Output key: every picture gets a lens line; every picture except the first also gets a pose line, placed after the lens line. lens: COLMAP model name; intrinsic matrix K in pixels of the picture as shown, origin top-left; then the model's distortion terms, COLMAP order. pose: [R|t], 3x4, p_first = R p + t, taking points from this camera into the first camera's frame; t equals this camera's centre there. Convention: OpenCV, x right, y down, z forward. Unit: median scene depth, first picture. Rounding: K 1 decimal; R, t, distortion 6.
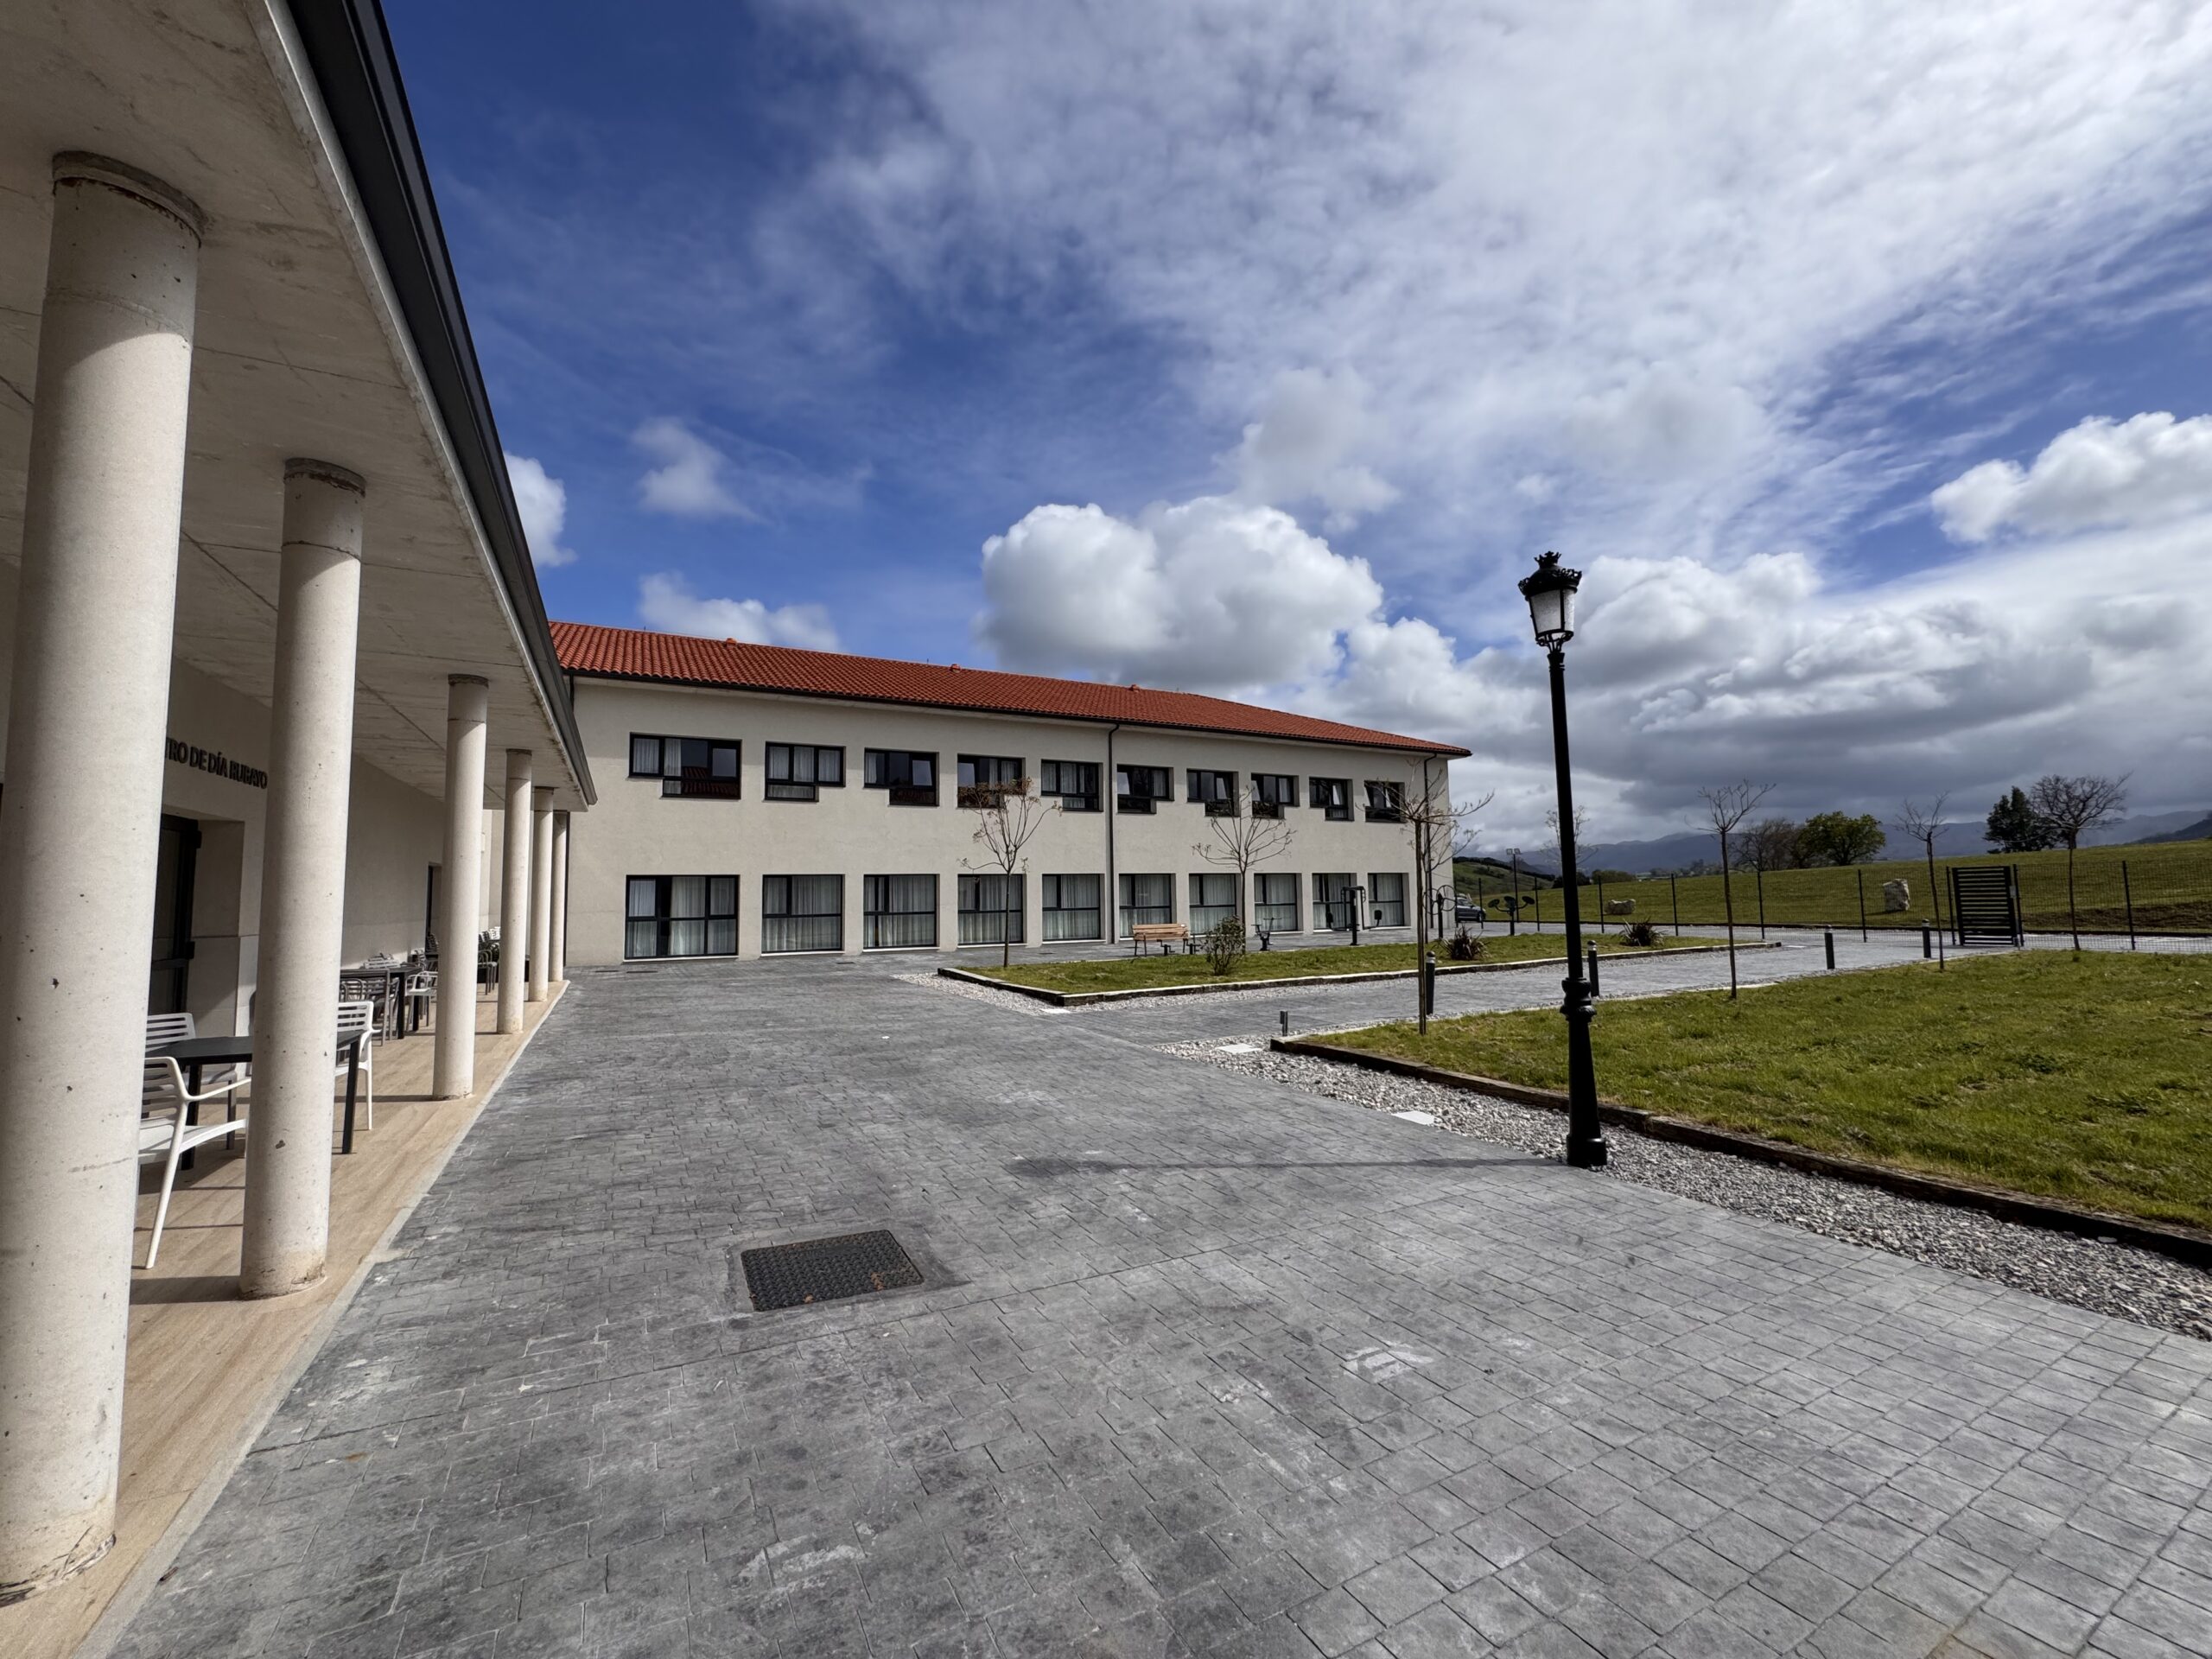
lens RADIAL K [[880.5, 0, 1116.1], [0, 880.5, 824.5], [0, 0, 1]] dist [-0.002828, -0.000378]
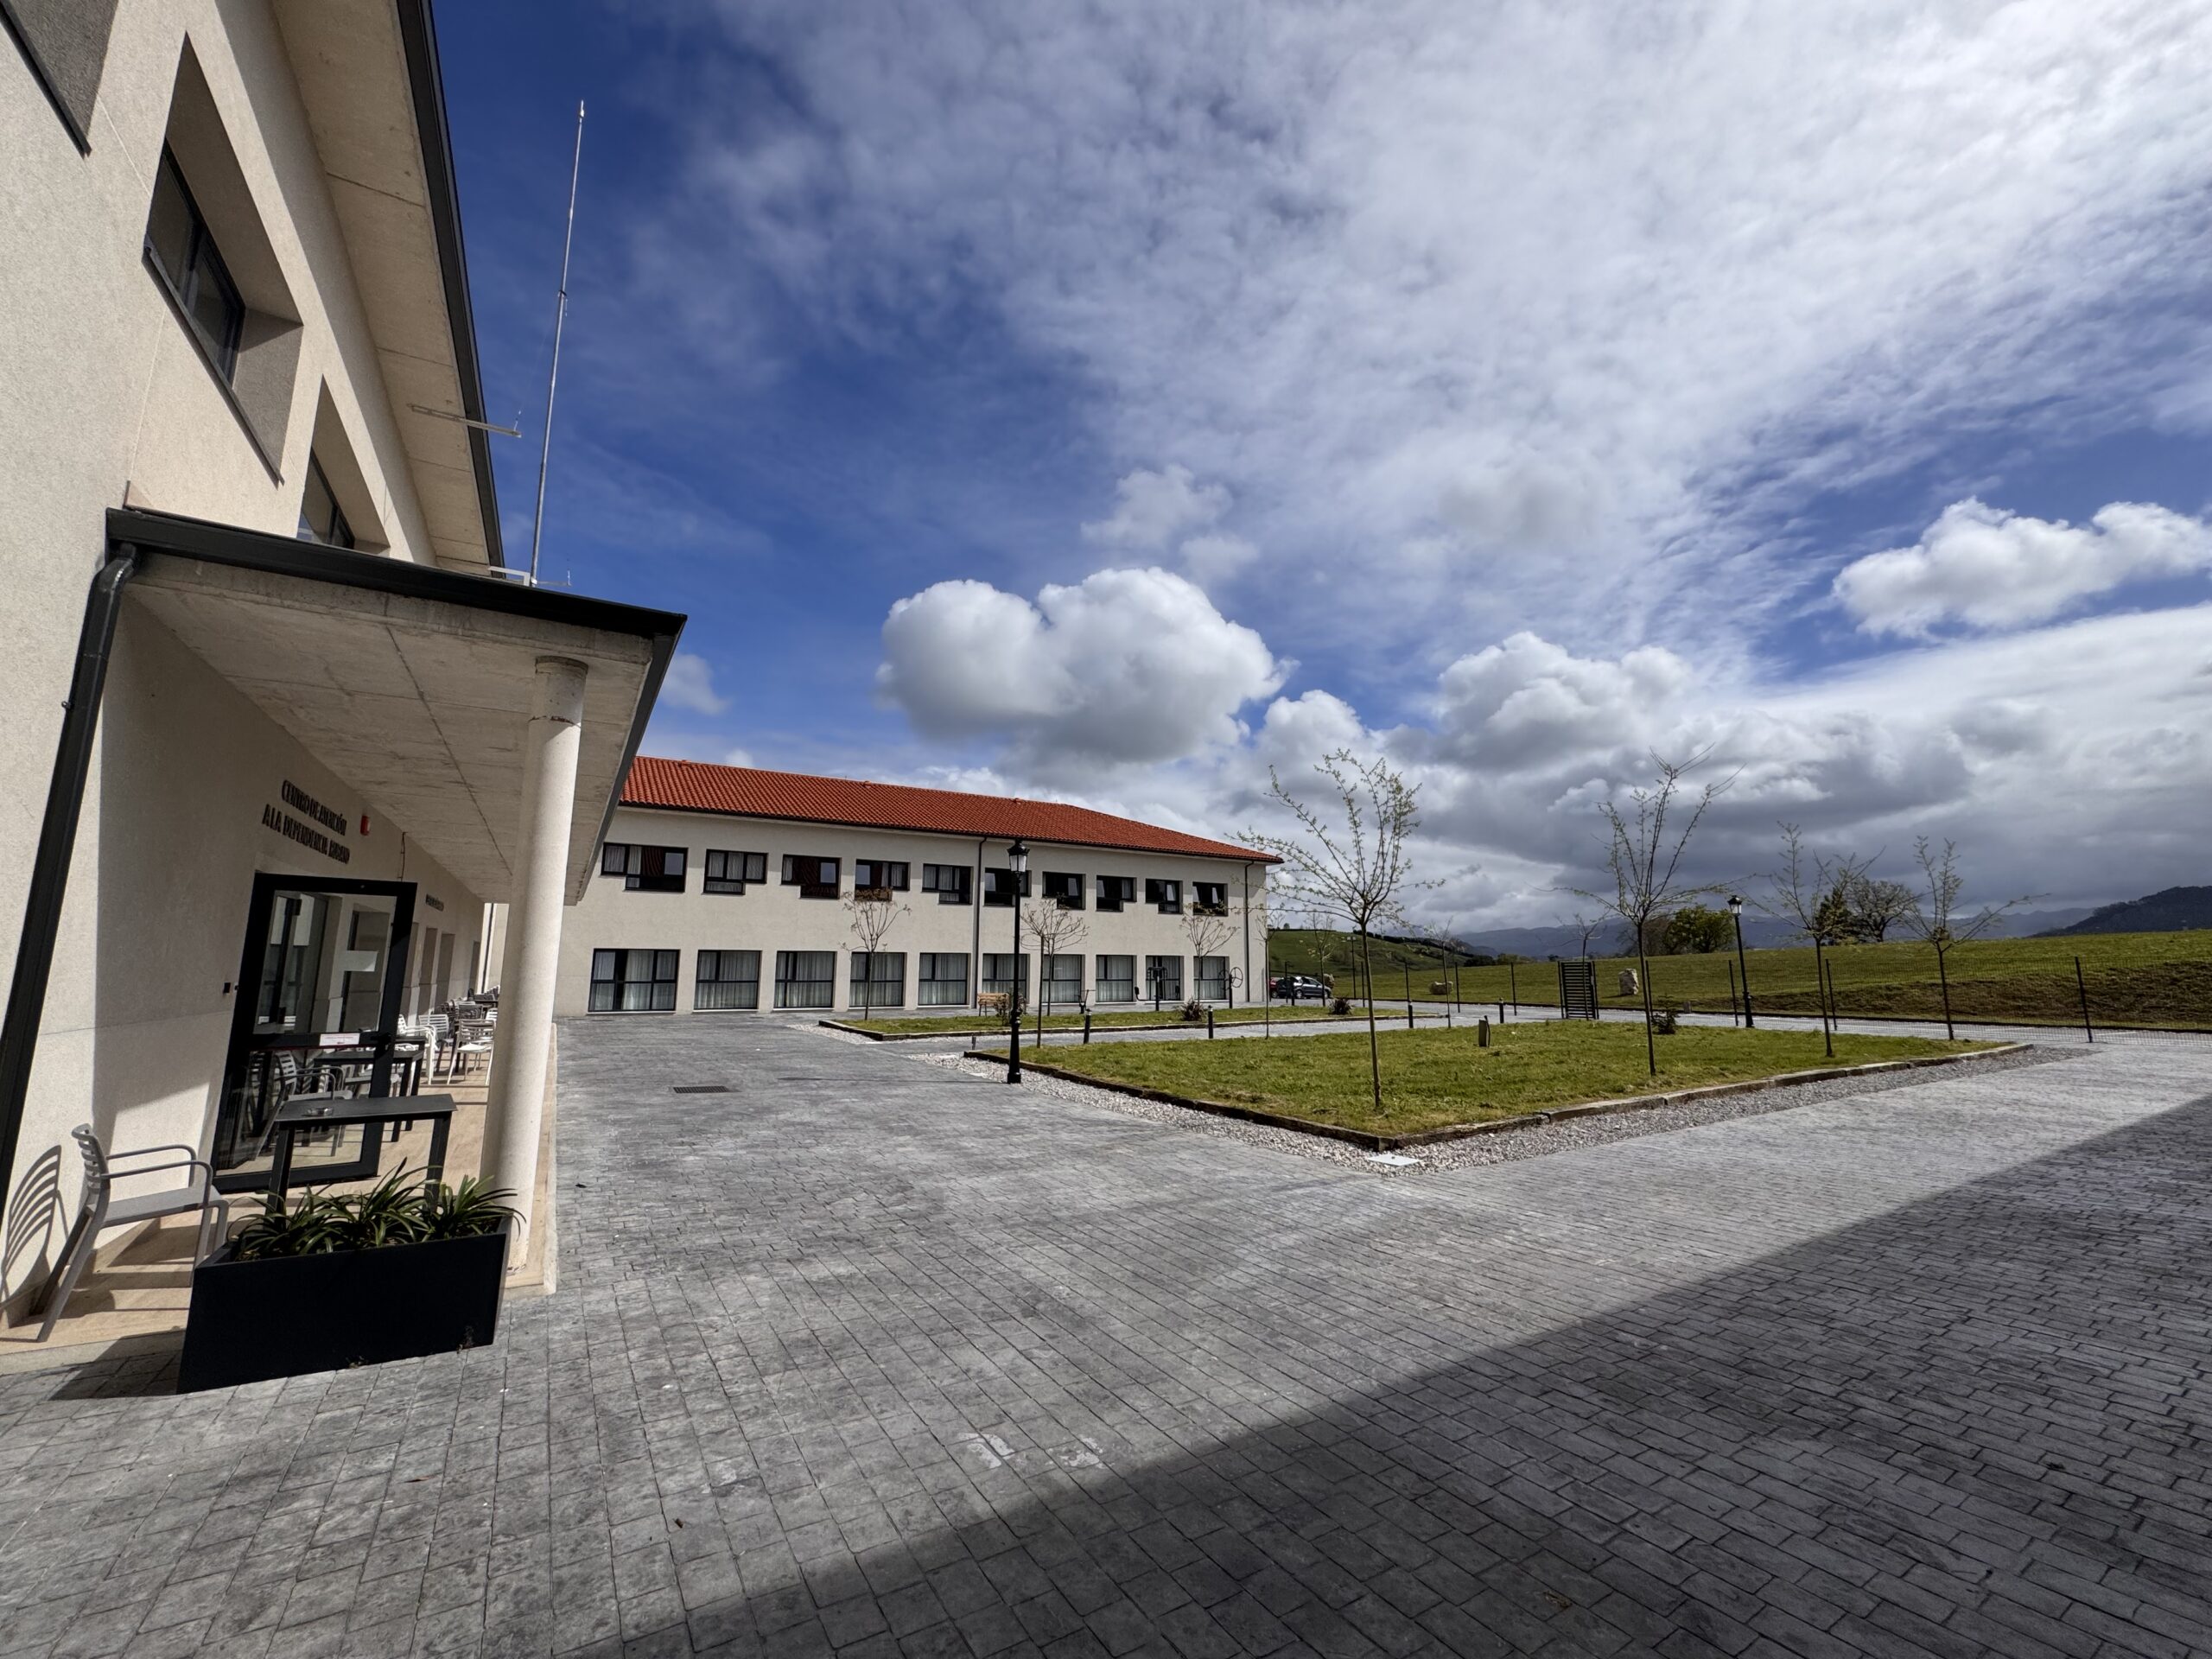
lens RADIAL K [[880.5, 0, 1108.8], [0, 880.5, 832.5], [0, 0, 1]] dist [-0.002828, -0.000378]
pose [[0.998585, 0.026337, 0.046195, 0.133891], [-0.022865, 0.996986, -0.074142, -0.031330], [-0.048008, 0.072981, 0.996177, -0.323809]]
